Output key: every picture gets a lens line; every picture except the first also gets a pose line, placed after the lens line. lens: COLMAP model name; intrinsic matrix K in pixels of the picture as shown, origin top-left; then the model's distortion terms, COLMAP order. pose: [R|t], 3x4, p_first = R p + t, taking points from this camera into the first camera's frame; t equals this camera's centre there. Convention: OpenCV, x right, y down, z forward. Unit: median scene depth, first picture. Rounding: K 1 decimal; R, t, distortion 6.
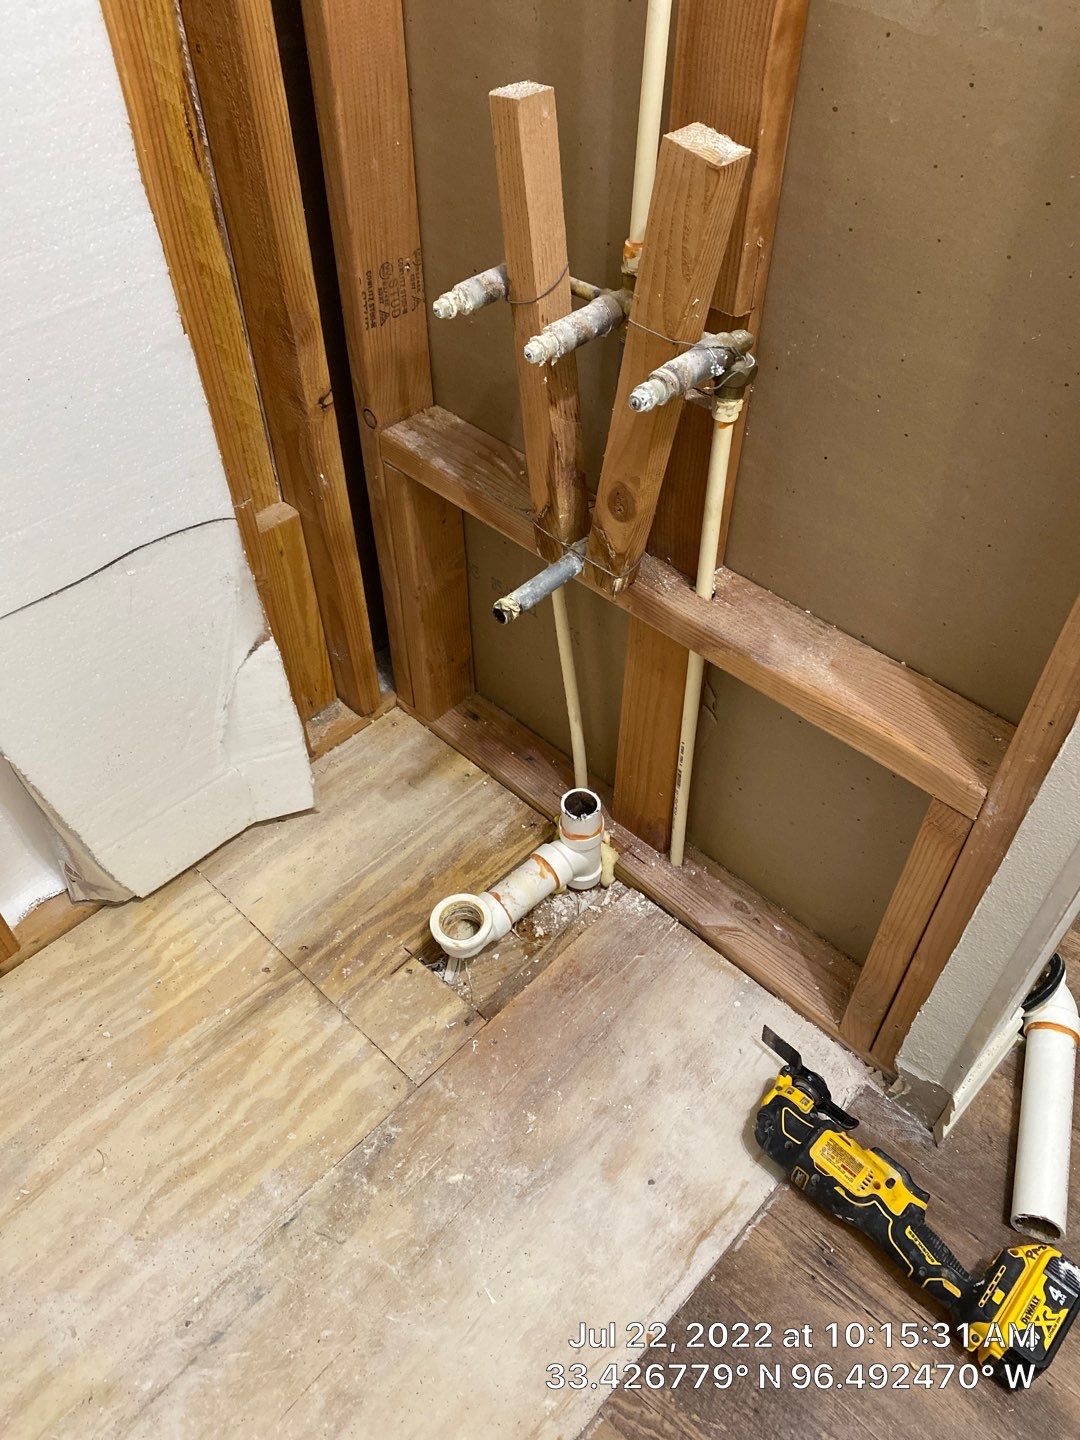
lens RADIAL K [[1091.9, 0, 559.1], [0, 1091.9, 711.3], [0, 0, 1]] dist [0.066732, -0.083859]
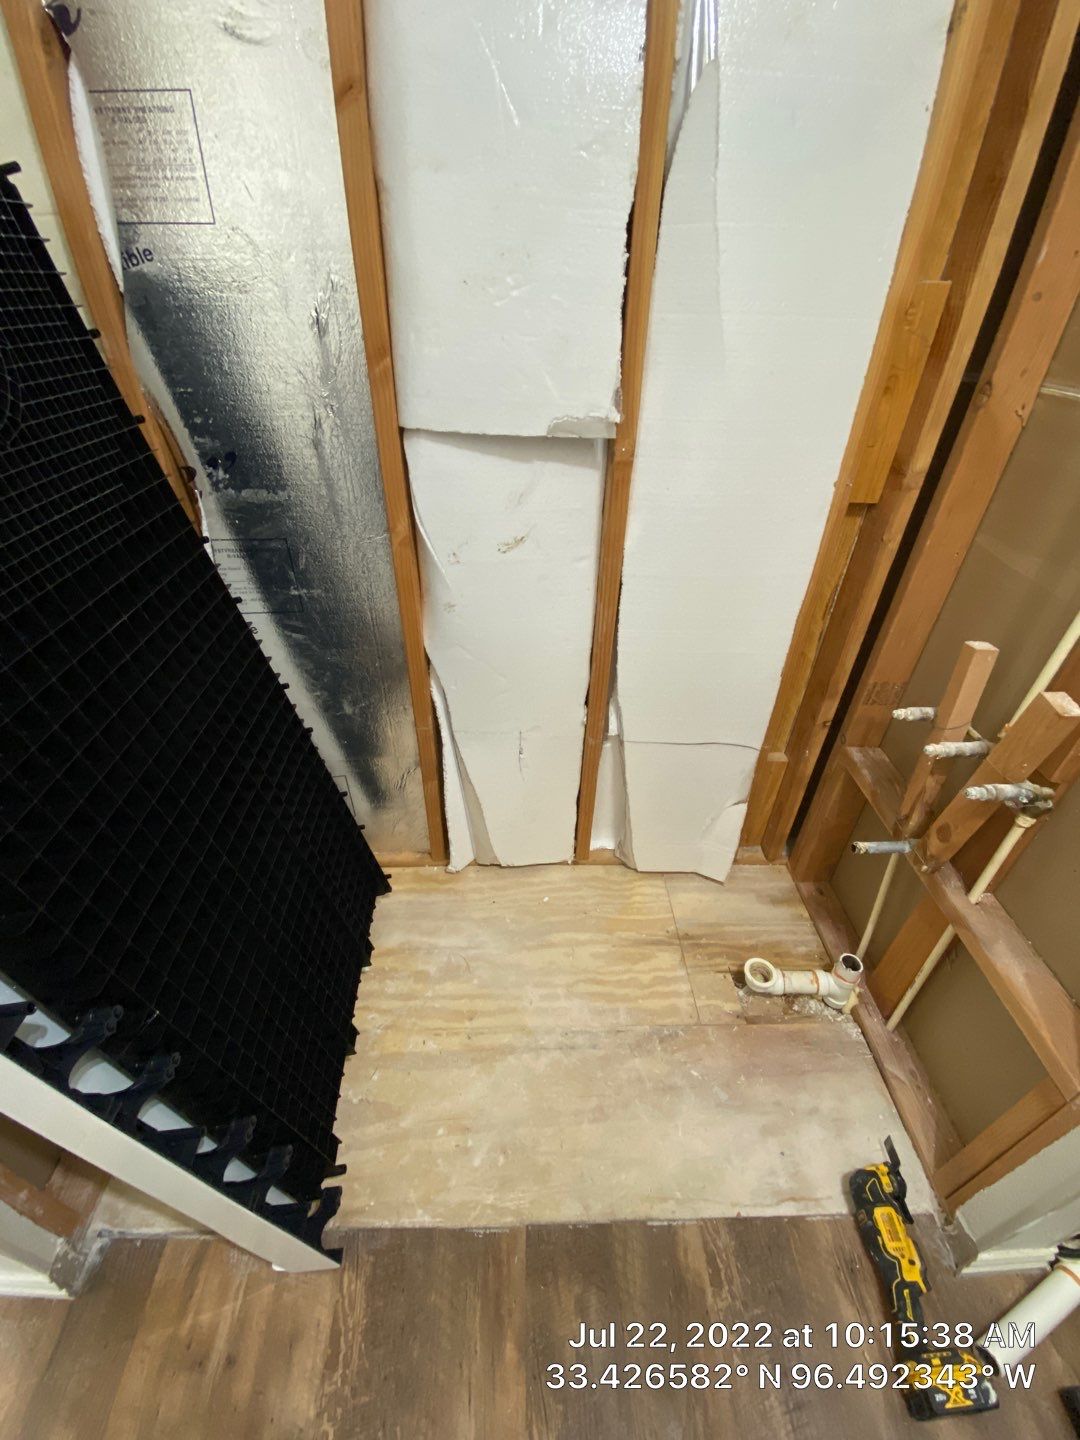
lens RADIAL K [[581.5, 0, 533.8], [0, 581.5, 700.5], [0, 0, 1]] dist [0.002473, -0.014587]
pose [[0.692546, 0.406522, -0.595919, 0.061168], [-0.530639, 0.846696, -0.039085, 0.036981], [0.488673, 0.343286, 0.802093, -0.253216]]
